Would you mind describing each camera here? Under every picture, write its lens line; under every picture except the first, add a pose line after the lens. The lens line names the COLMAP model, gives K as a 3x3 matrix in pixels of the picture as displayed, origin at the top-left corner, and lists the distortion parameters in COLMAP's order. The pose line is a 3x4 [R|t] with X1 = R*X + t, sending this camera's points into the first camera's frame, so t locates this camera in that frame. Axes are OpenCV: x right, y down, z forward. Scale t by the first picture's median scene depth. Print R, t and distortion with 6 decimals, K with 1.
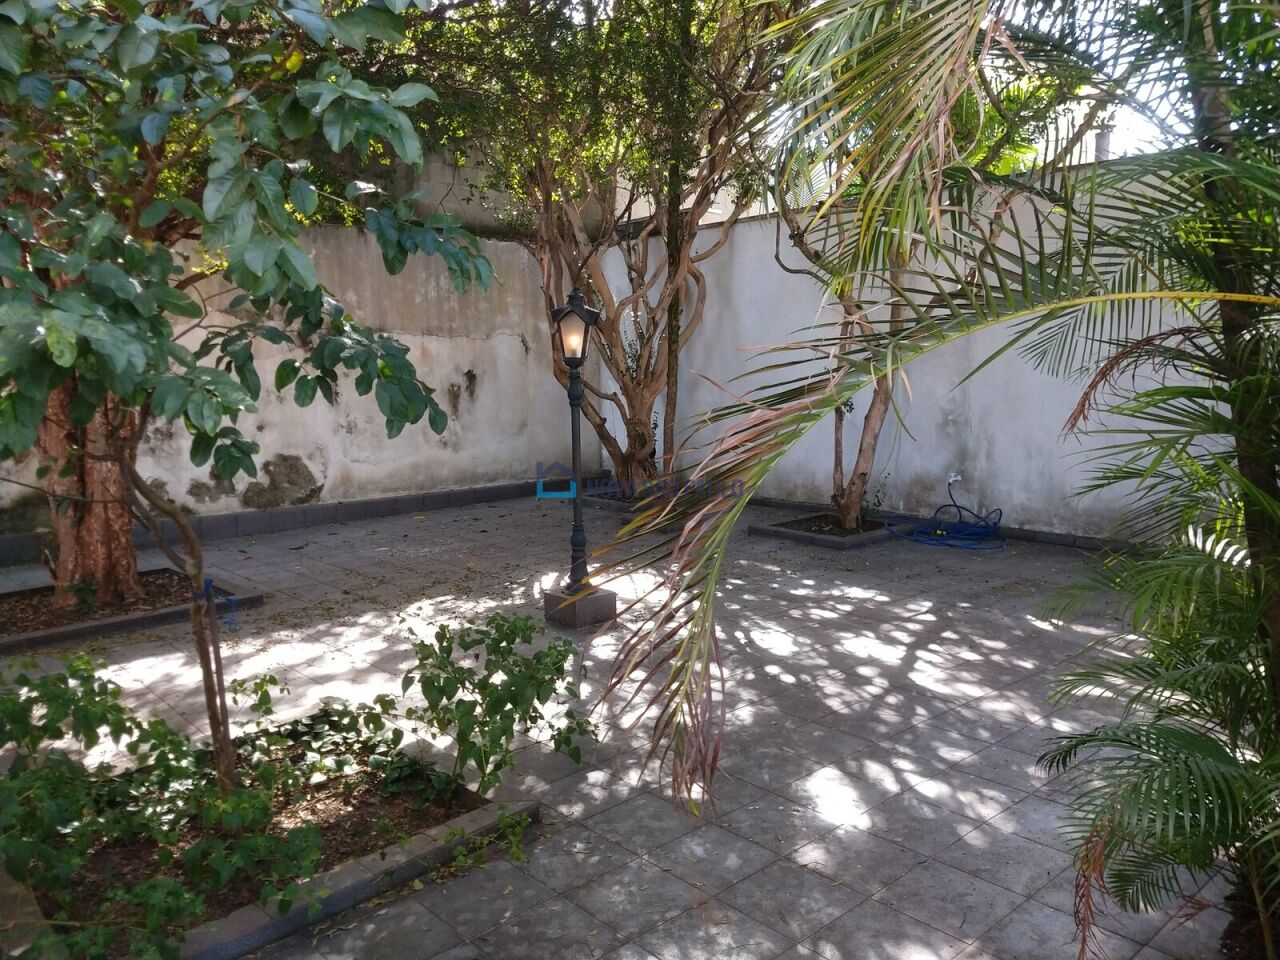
lens RADIAL K [[966.5, 0, 640.5], [0, 966.5, 478.7], [0, 0, 1]] dist [0.005483, -0.000609]
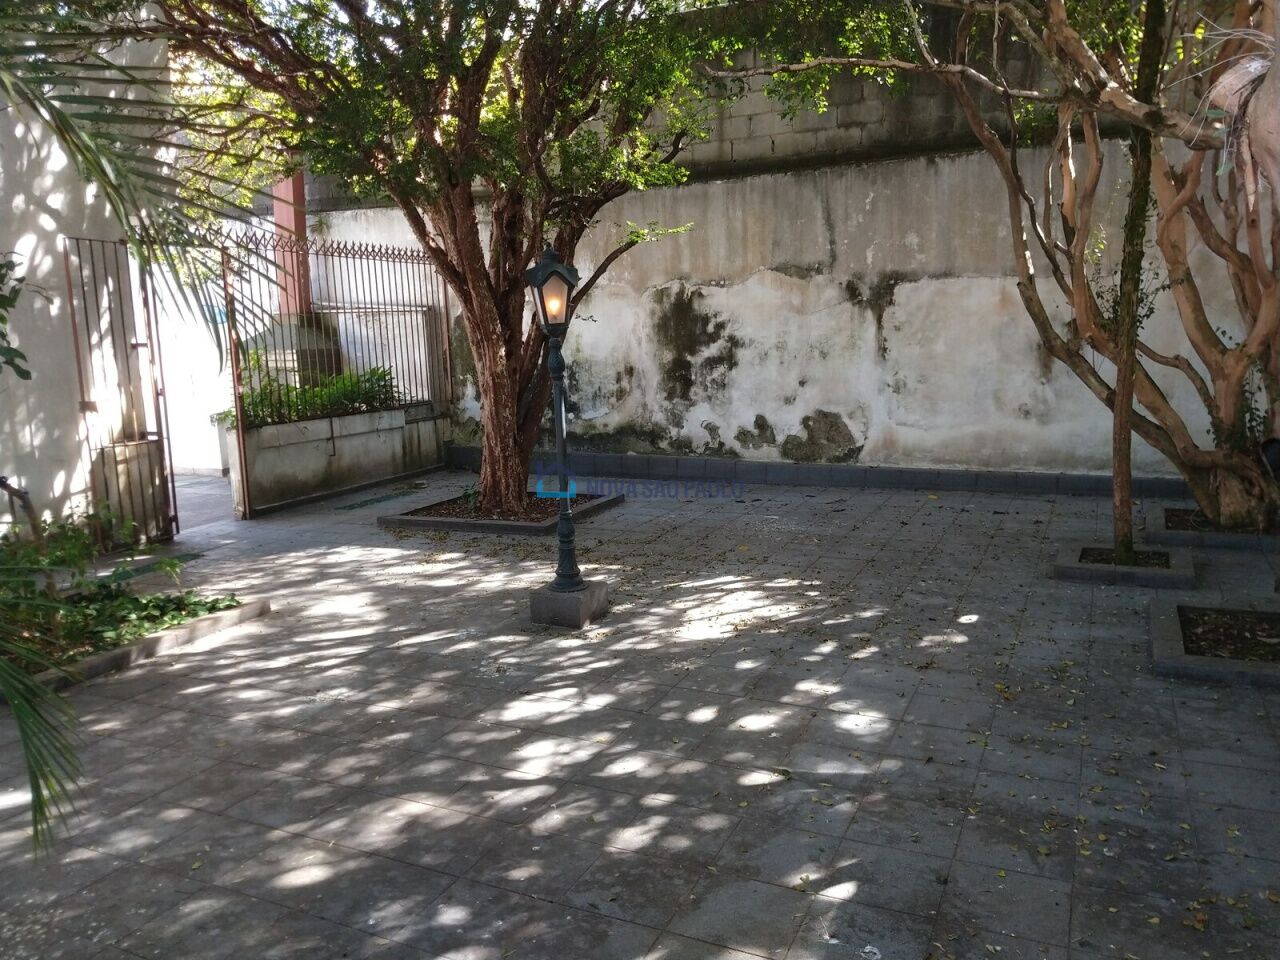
lens RADIAL K [[966.5, 0, 640.3], [0, 966.5, 479.0], [0, 0, 1]] dist [0.005483, -0.000609]
pose [[0.333354, 0.143656, -0.931793, 0.489356], [-0.079834, 0.989075, 0.123927, -0.061903], [0.939416, 0.033077, 0.341180, 0.472925]]
